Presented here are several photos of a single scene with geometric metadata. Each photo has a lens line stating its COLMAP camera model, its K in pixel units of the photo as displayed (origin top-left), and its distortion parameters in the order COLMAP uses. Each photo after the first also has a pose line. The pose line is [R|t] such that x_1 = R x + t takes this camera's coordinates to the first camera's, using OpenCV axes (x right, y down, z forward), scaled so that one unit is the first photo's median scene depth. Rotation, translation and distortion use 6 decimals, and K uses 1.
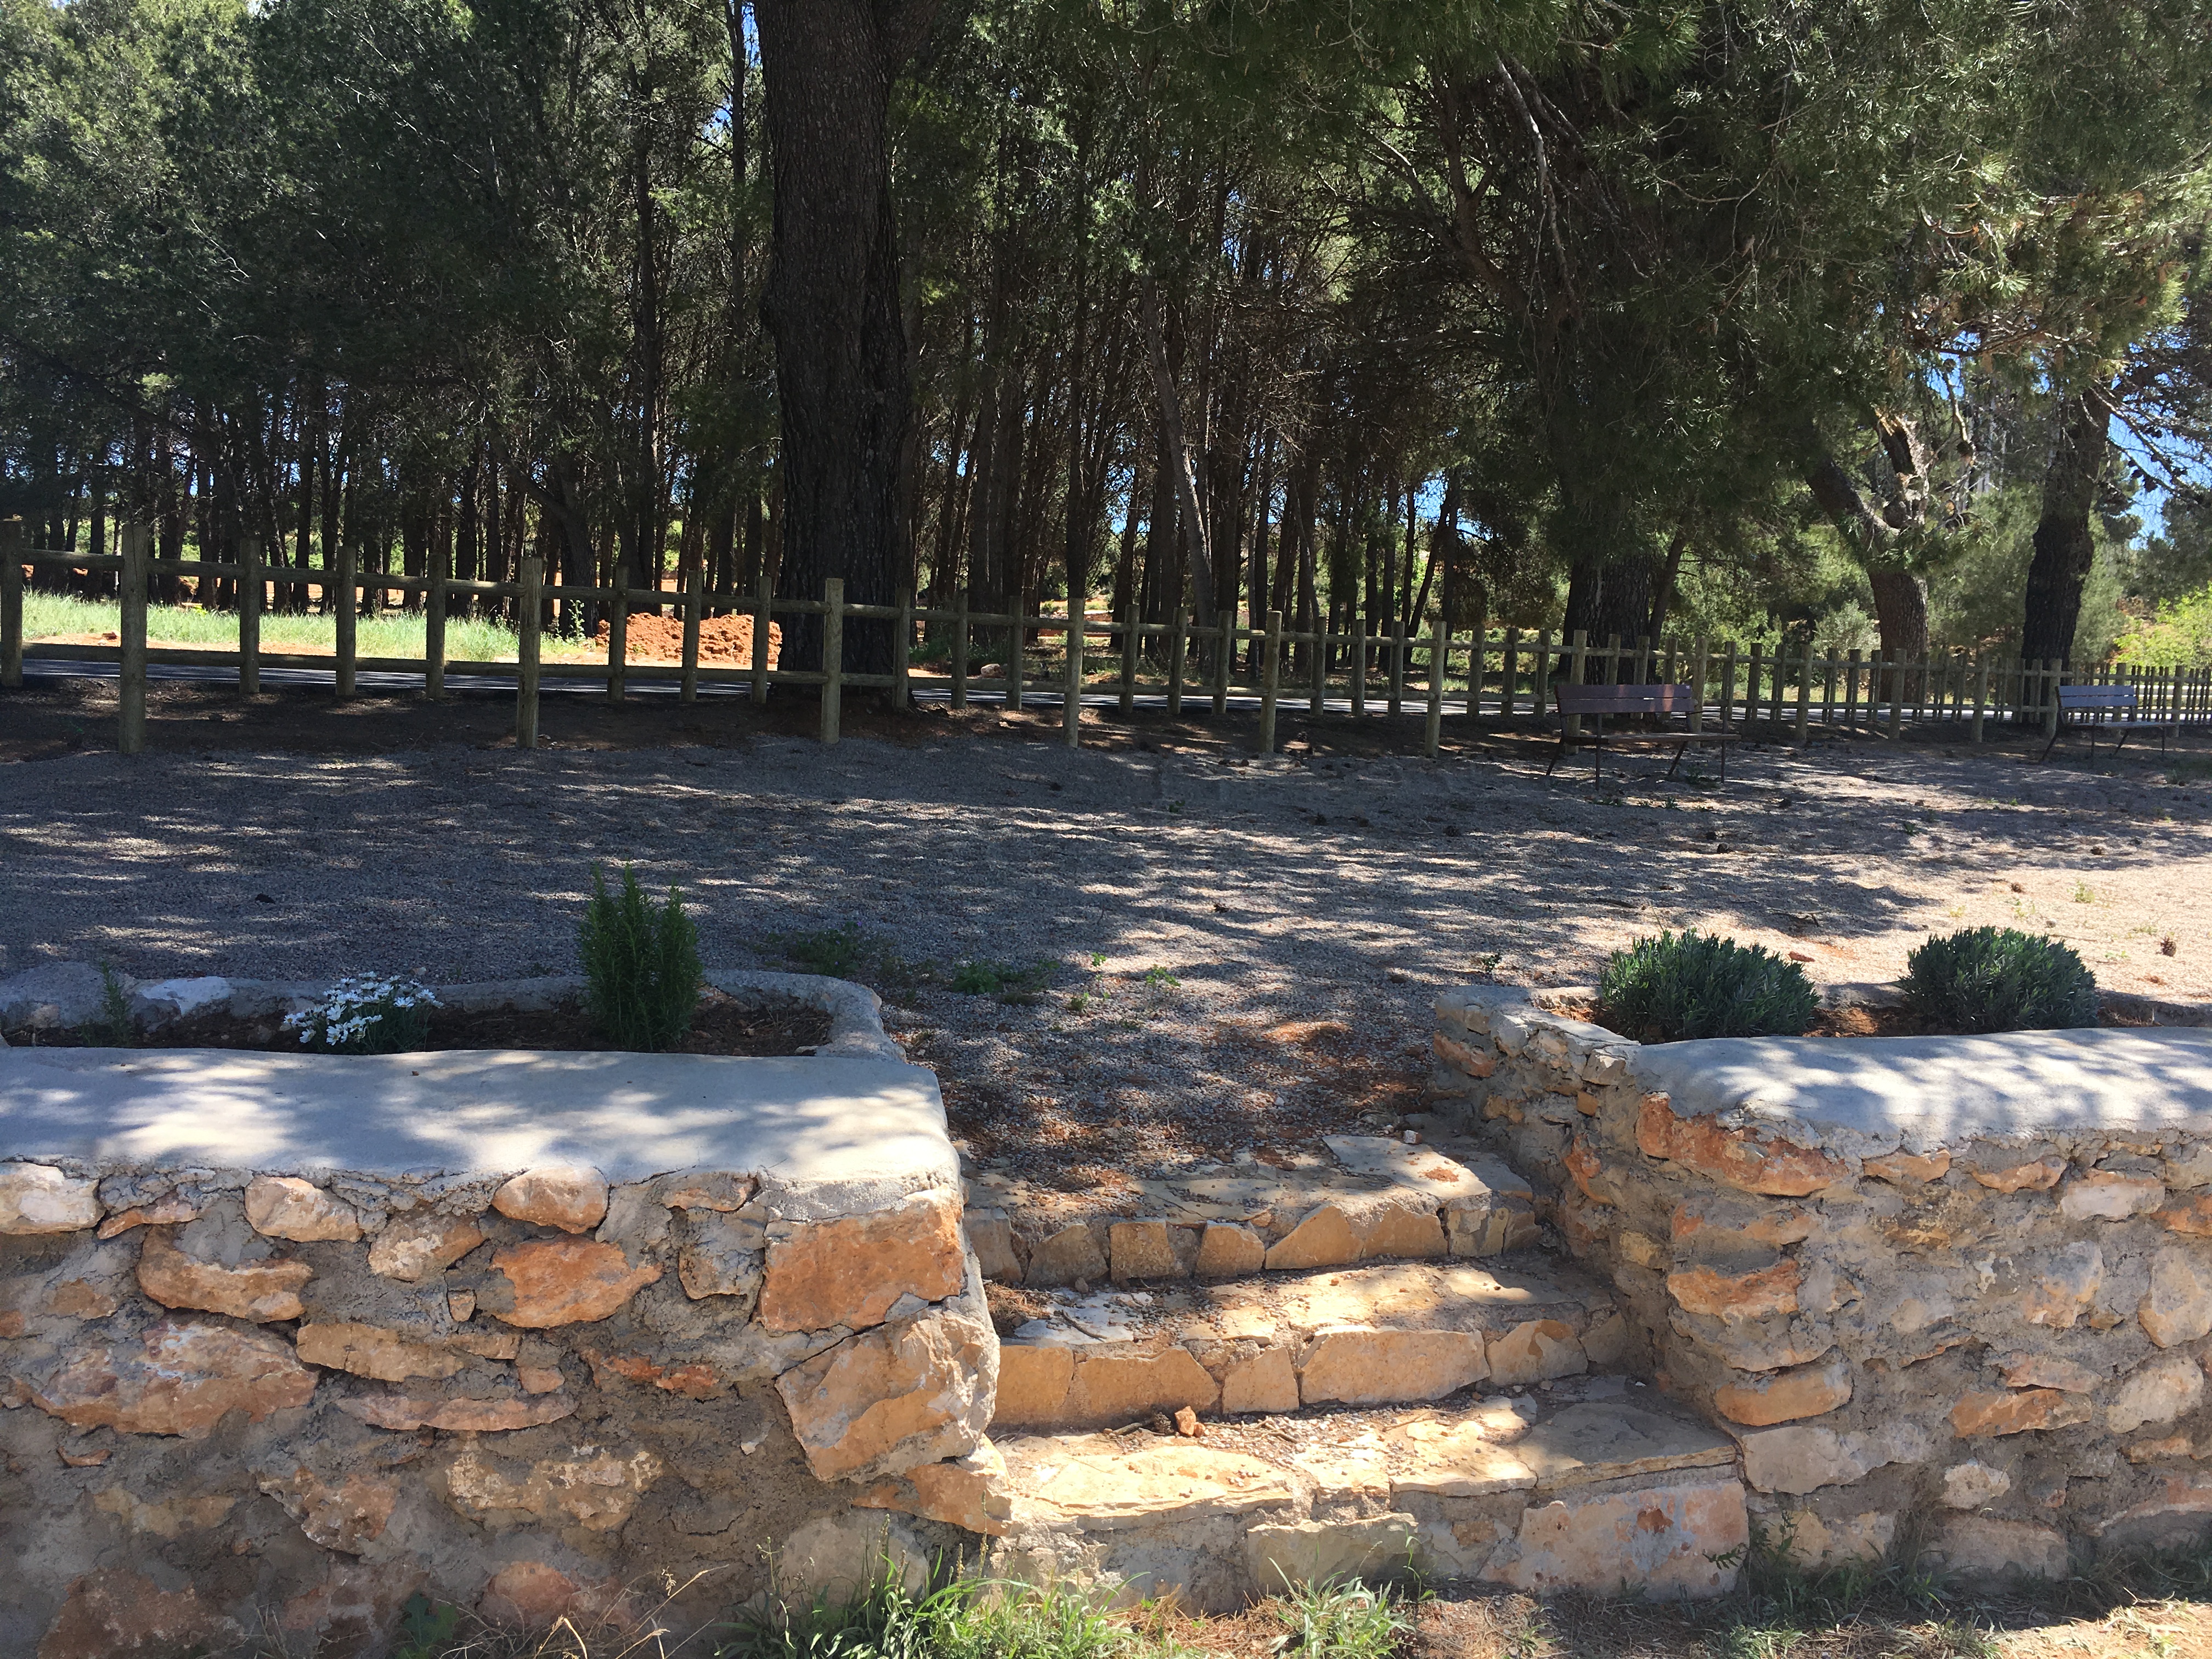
lens RADIAL K [[1874.2, 0, 1106.0], [0, 1874.2, 829.5], [0, 0, 1]] dist [0.096813, -0.133764]
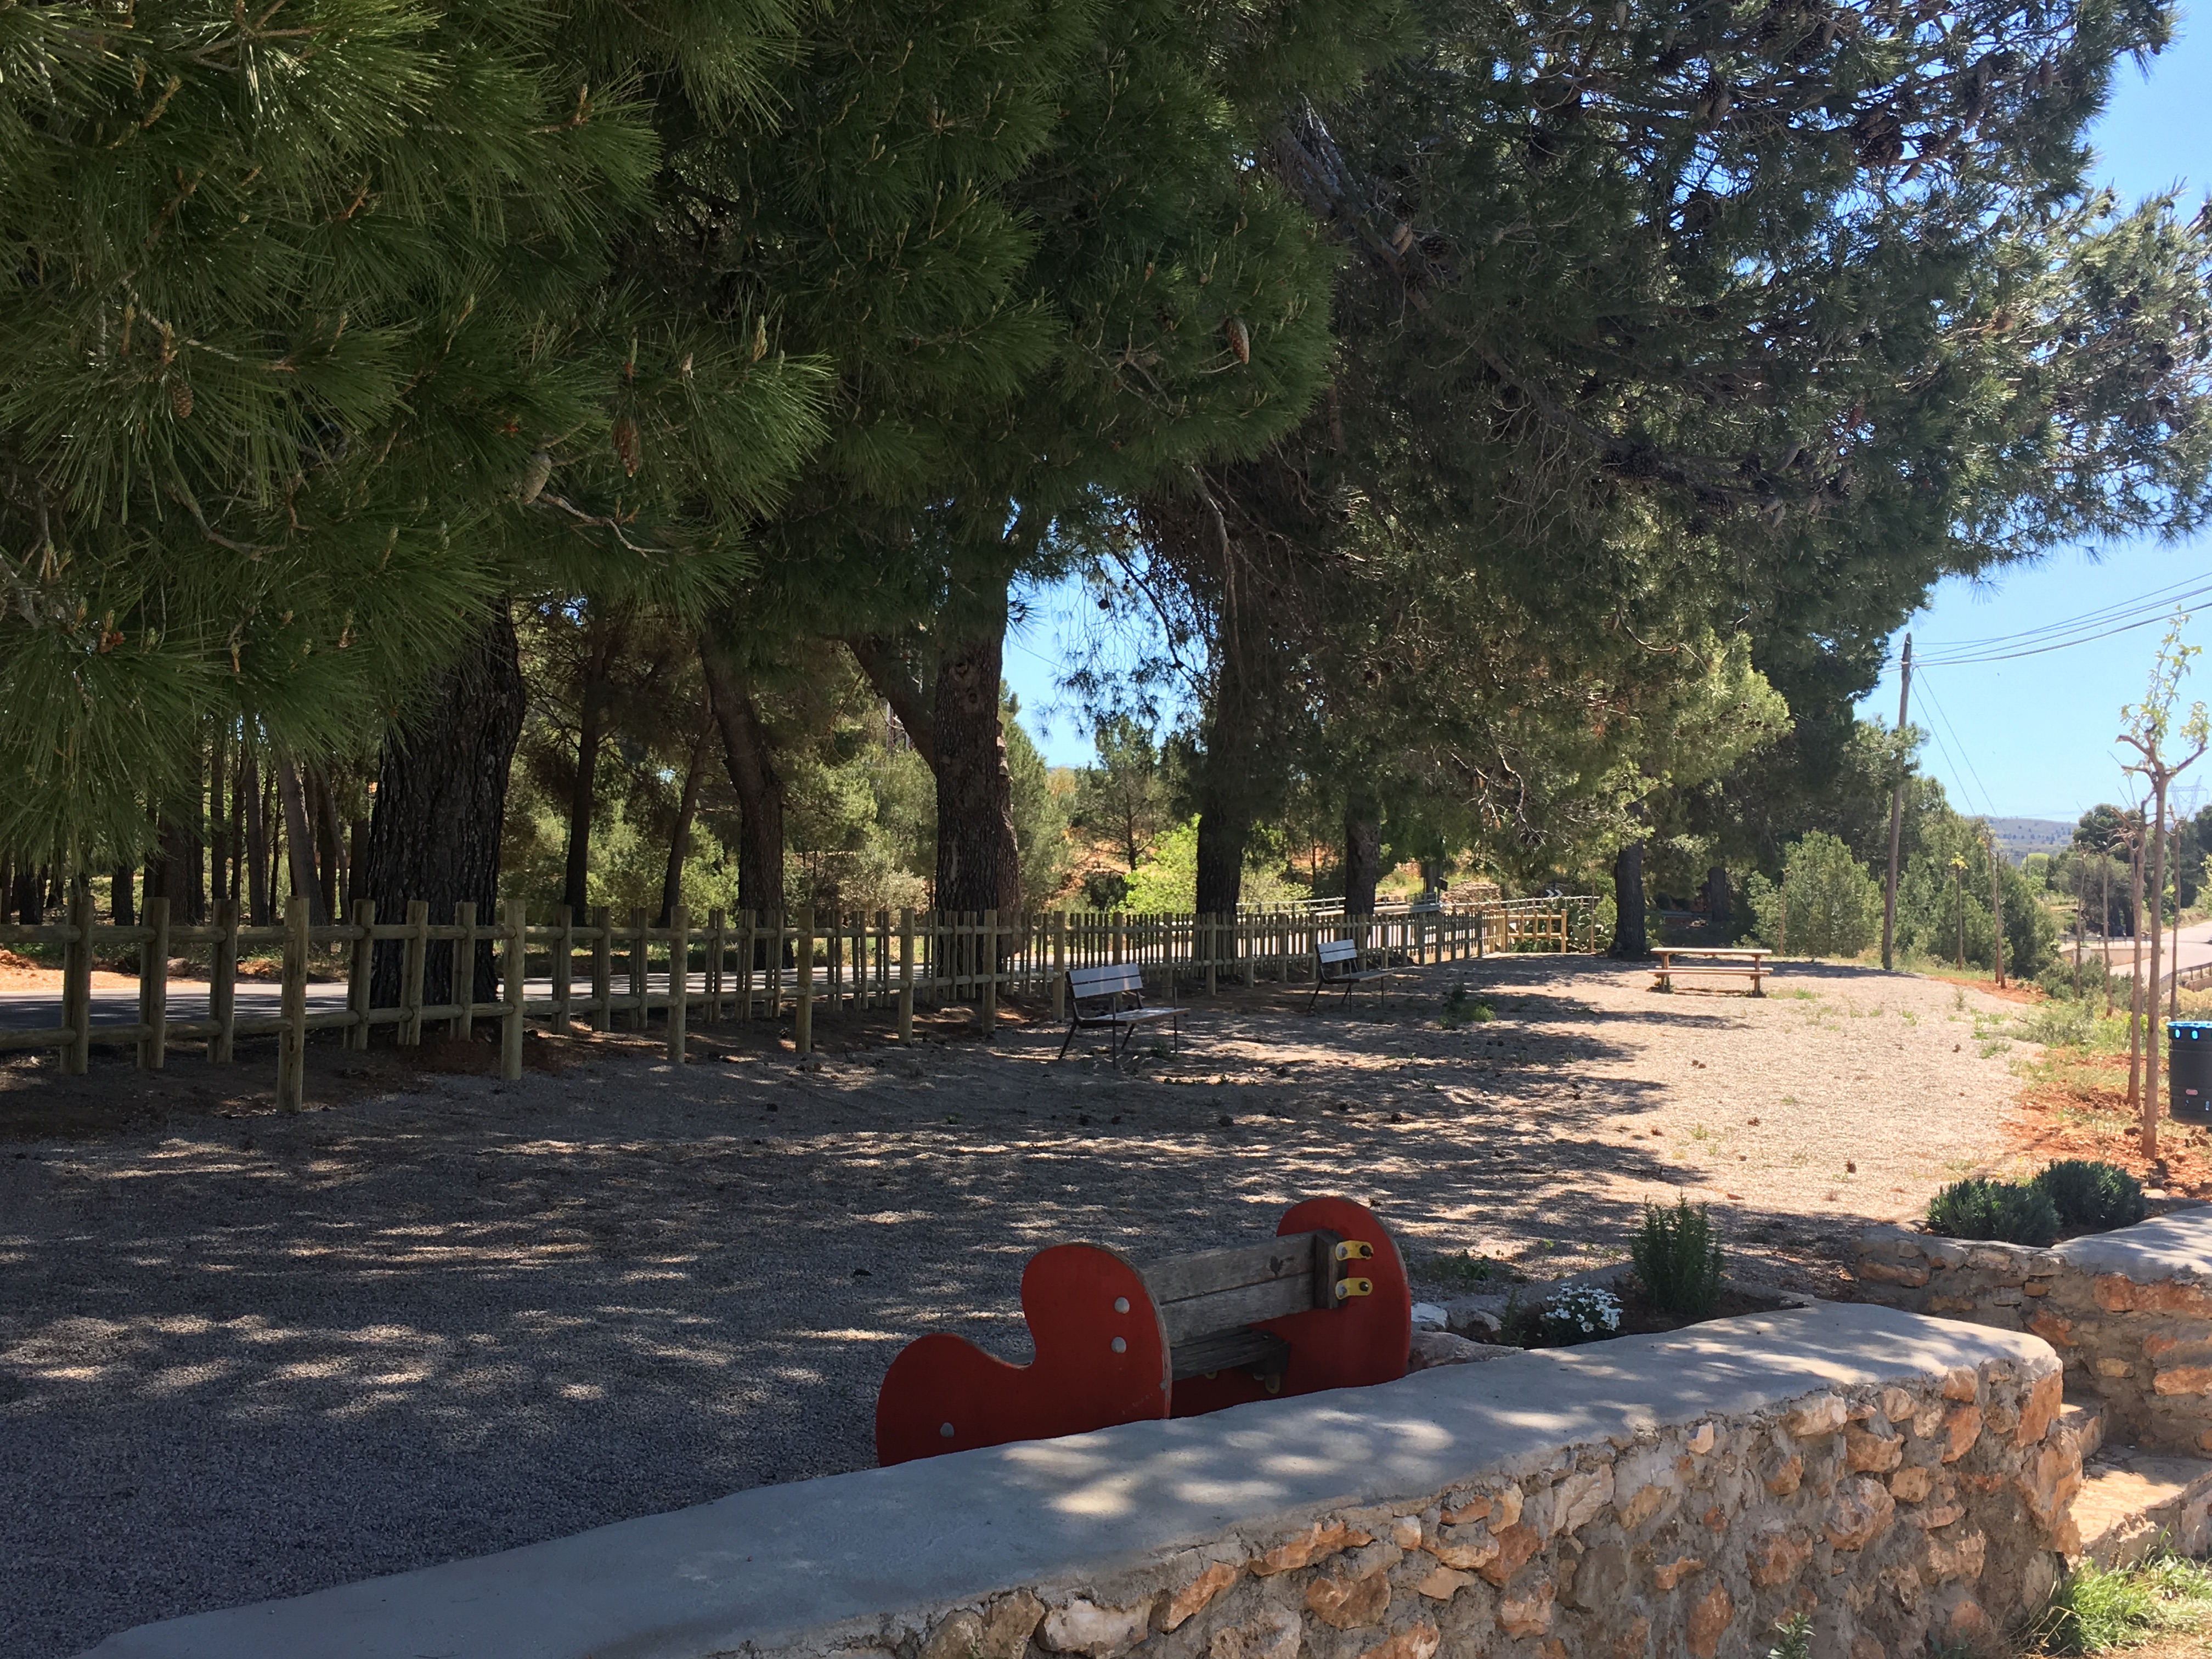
lens RADIAL K [[2302.2, 0, 1106.0], [0, 2302.2, 829.5], [0, 0, 1]] dist [0.066689, -0.032118]
pose [[0.847762, -0.013109, 0.530215, -1.598243], [0.074139, 0.992808, -0.093995, -0.128559], [-0.525170, 0.118995, 0.842637, -0.350187]]
